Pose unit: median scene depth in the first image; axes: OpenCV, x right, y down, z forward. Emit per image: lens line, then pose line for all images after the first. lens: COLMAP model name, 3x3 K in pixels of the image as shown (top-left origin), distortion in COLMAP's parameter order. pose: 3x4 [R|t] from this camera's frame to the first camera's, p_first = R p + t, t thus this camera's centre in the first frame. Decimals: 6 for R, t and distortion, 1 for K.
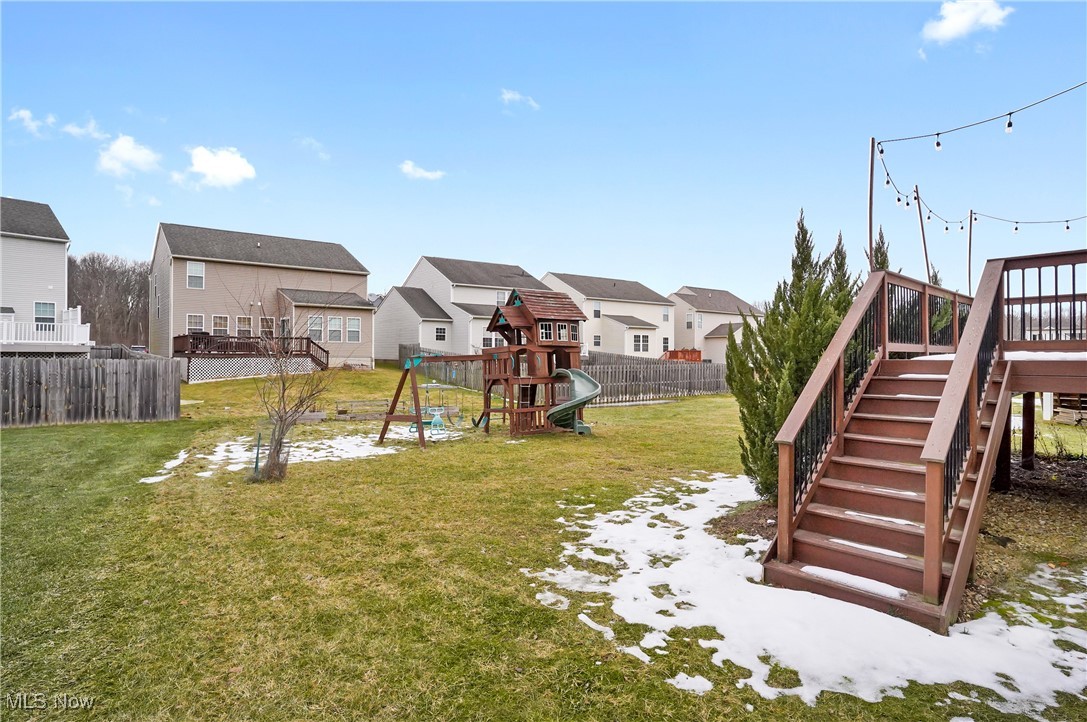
lens RADIAL K [[569.0, 0, 541.2], [0, 569.0, 357.1], [0, 0, 1]] dist [-0.059581, 0.025536]
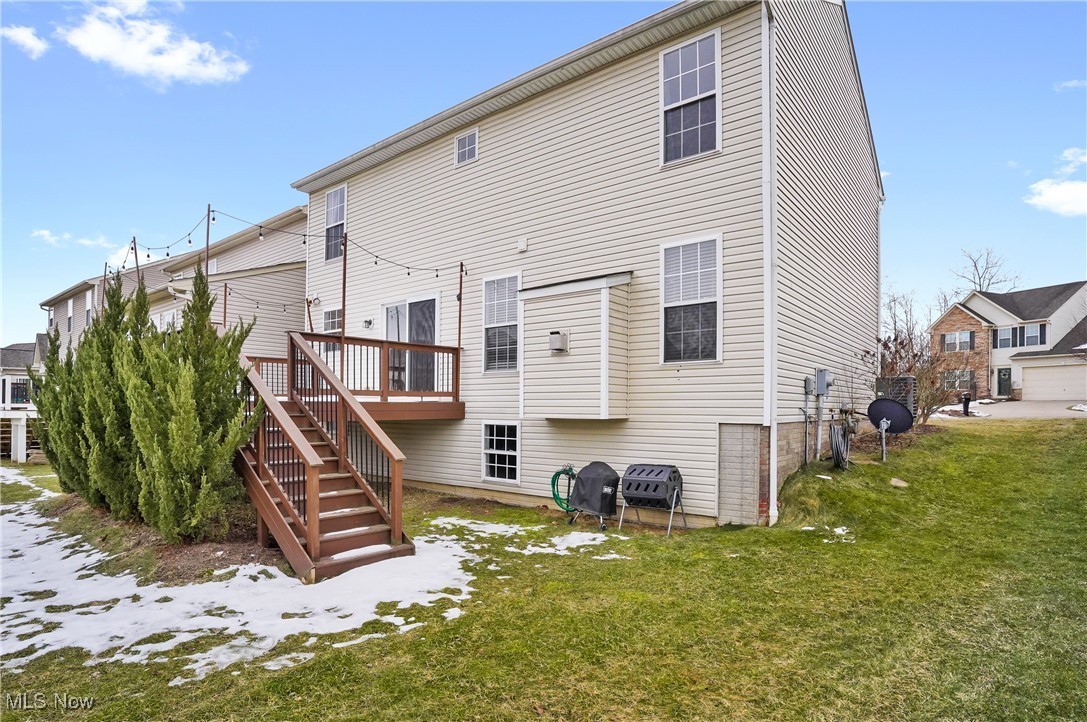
lens RADIAL K [[569.0, 0, 555.8], [0, 569.0, 397.5], [0, 0, 1]] dist [-0.059581, 0.025536]
pose [[-0.177521, 0.015674, 0.983992, -0.838642], [-0.003244, 0.999858, -0.016512, 0.020802], [-0.984112, -0.006123, -0.177445, 0.659204]]
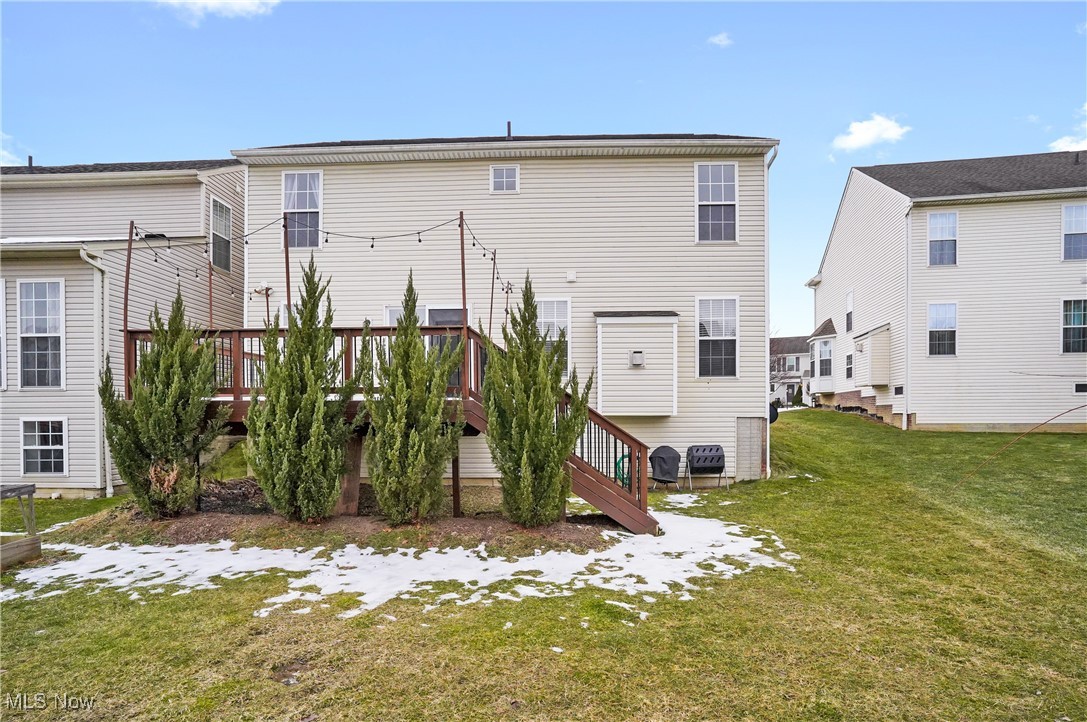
lens RADIAL K [[569.0, 0, 550.1], [0, 569.0, 411.8], [0, 0, 1]] dist [-0.059581, 0.025536]
pose [[-0.718775, 0.001884, 0.695240, -0.503993], [0.004445, 0.999988, 0.001886, 0.034225], [-0.695228, 0.004446, -0.718775, 2.265517]]
